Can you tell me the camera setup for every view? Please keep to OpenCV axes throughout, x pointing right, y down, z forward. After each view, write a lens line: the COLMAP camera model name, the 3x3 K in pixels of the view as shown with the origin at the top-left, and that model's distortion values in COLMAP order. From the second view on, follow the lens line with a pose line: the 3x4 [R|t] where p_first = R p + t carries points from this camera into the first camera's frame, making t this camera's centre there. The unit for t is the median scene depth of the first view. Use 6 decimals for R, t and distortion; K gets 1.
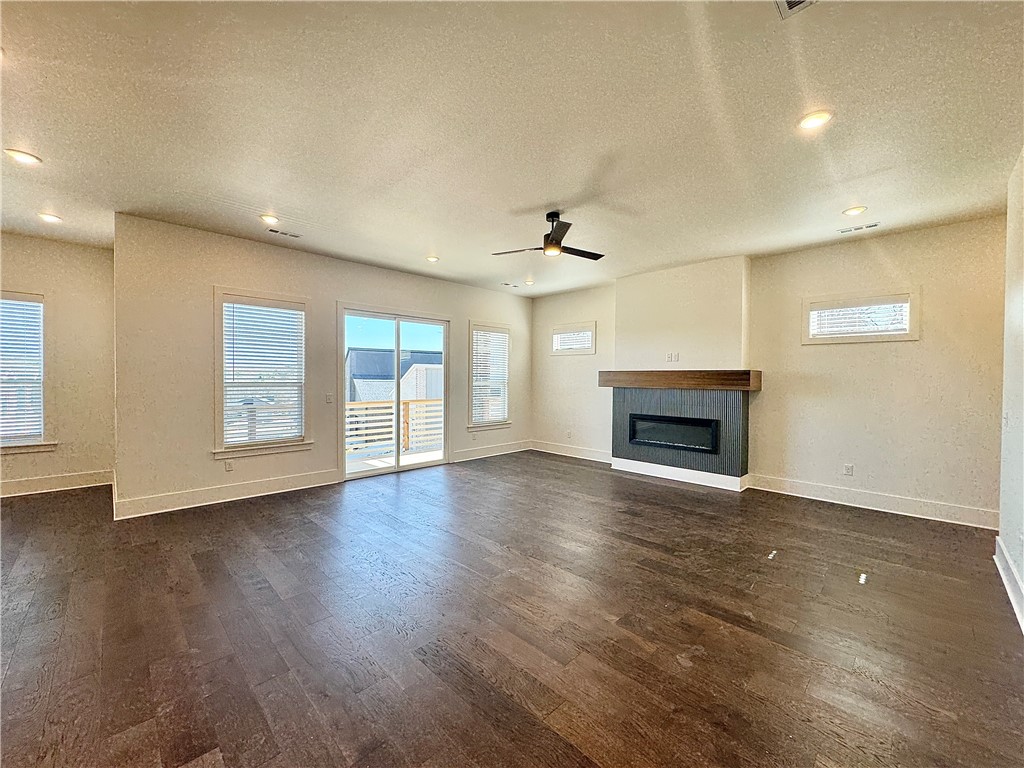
lens RADIAL K [[409.1, 0, 511.3], [0, 409.1, 381.7], [0, 0, 1]] dist [-0.003021, -0.000150]
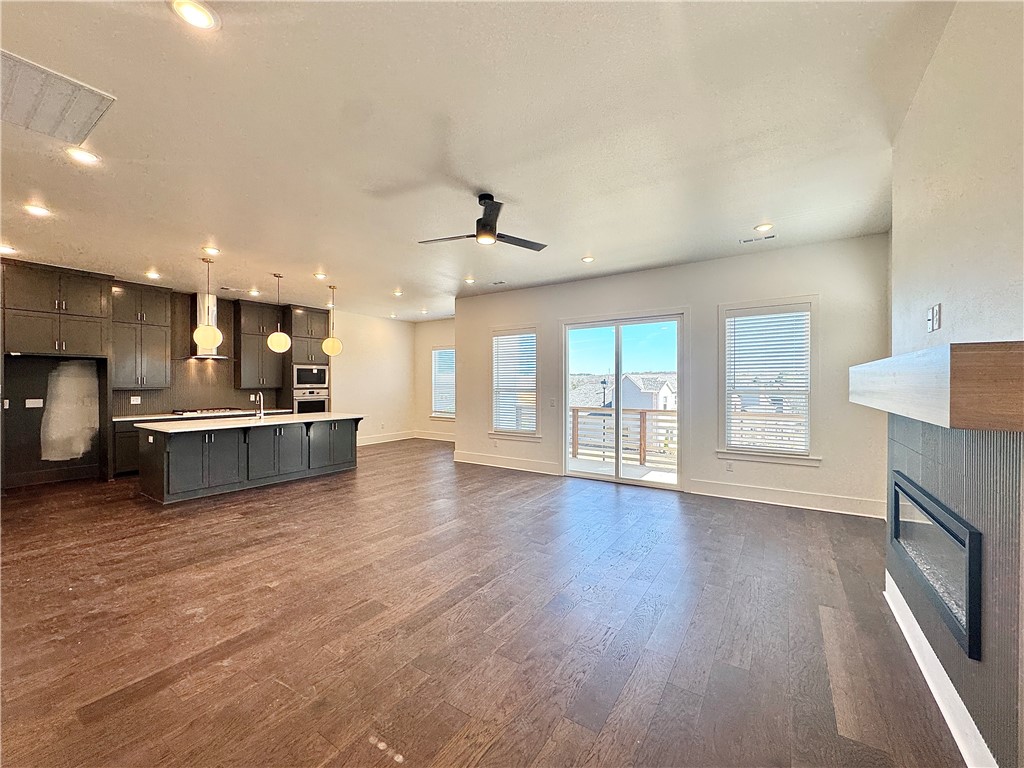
lens RADIAL K [[409.1, 0, 512.1], [0, 409.1, 385.7], [0, 0, 1]] dist [-0.003021, -0.000150]
pose [[0.207084, -0.003995, -0.978315, 0.706701], [-0.005024, 0.999974, -0.005147, -0.001333], [0.978310, 0.005981, 0.207058, 0.645822]]
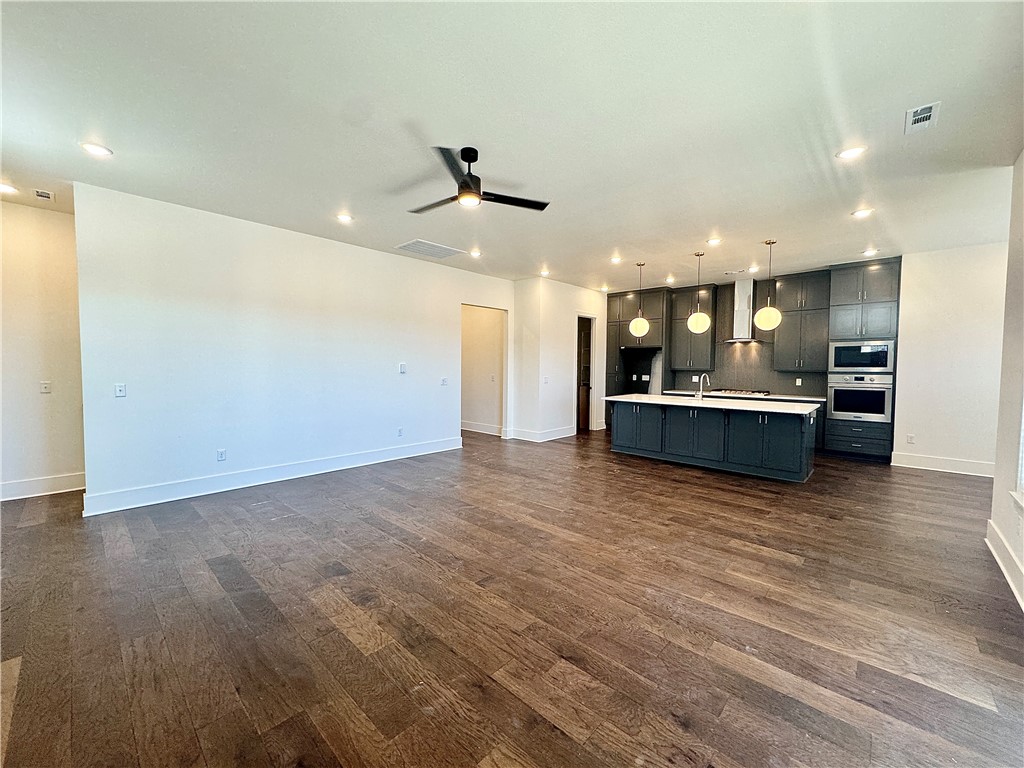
lens RADIAL K [[409.1, 0, 511.0], [0, 409.1, 386.5], [0, 0, 1]] dist [-0.003021, -0.000150]
pose [[-0.999004, -0.013982, -0.042367, 0.036668], [-0.016376, 0.998257, 0.056704, -0.006433], [0.041500, 0.057342, -0.997492, 1.319840]]
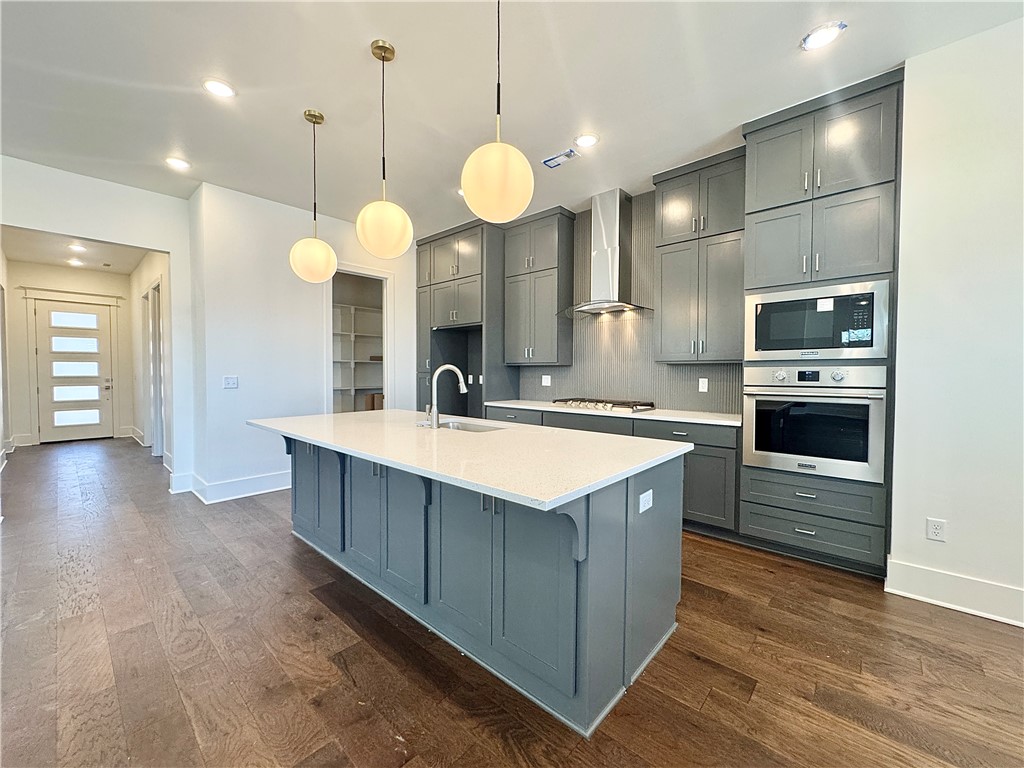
lens RADIAL K [[409.1, 0, 513.0], [0, 409.1, 385.8], [0, 0, 1]] dist [-0.003021, -0.000150]
pose [[-0.998049, -0.012978, -0.061064, -0.604042], [-0.015432, 0.999085, 0.039898, 0.018532], [0.060490, 0.040763, -0.997336, 0.683883]]
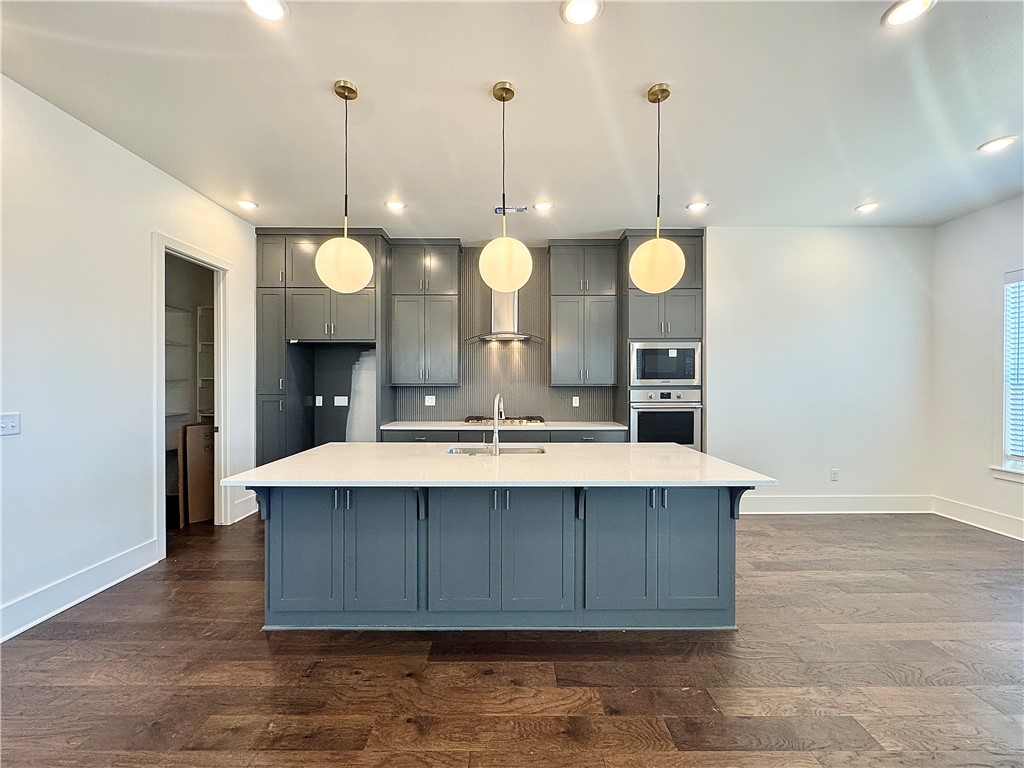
lens RADIAL K [[409.1, 0, 509.9], [0, 409.1, 385.1], [0, 0, 1]] dist [-0.003021, -0.000150]
pose [[-0.697148, -0.008296, -0.716880, -0.199519], [-0.012595, 0.999920, 0.000676, 0.003910], [0.716817, 0.009500, -0.697197, 0.557386]]
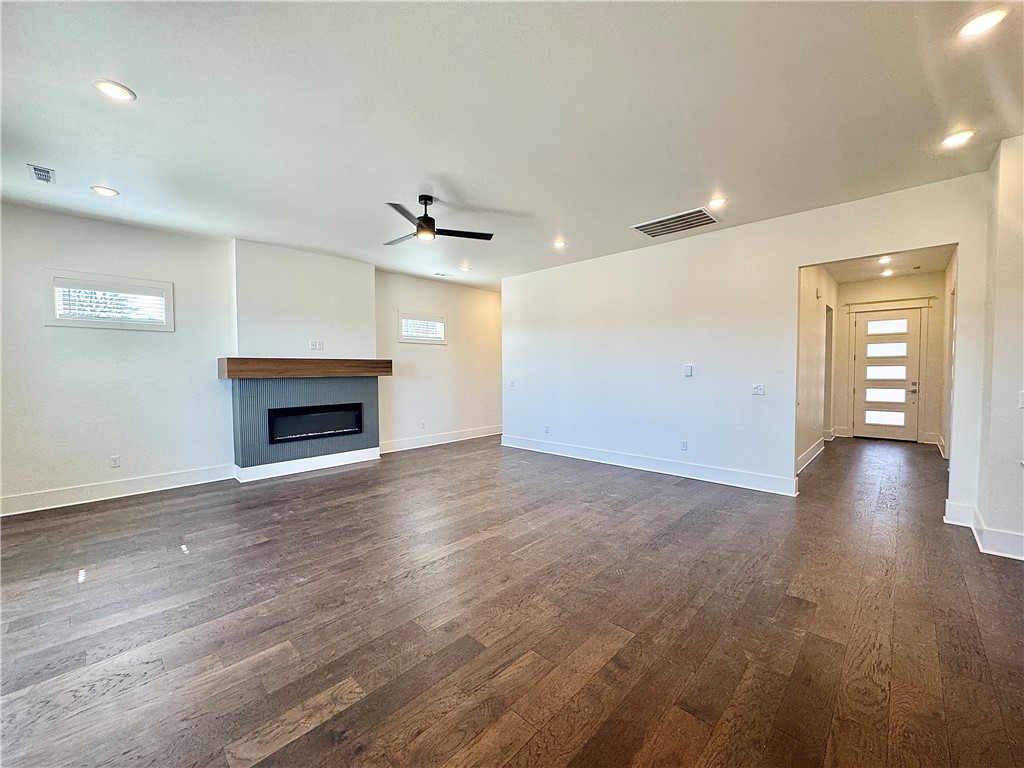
lens RADIAL K [[409.1, 0, 510.3], [0, 409.1, 384.6], [0, 0, 1]] dist [-0.003021, -0.000150]
pose [[-0.022858, -0.046343, 0.998664, -0.652182], [0.014849, 0.998799, 0.046690, -0.005001], [-0.999628, 0.015896, -0.022143, 0.609737]]
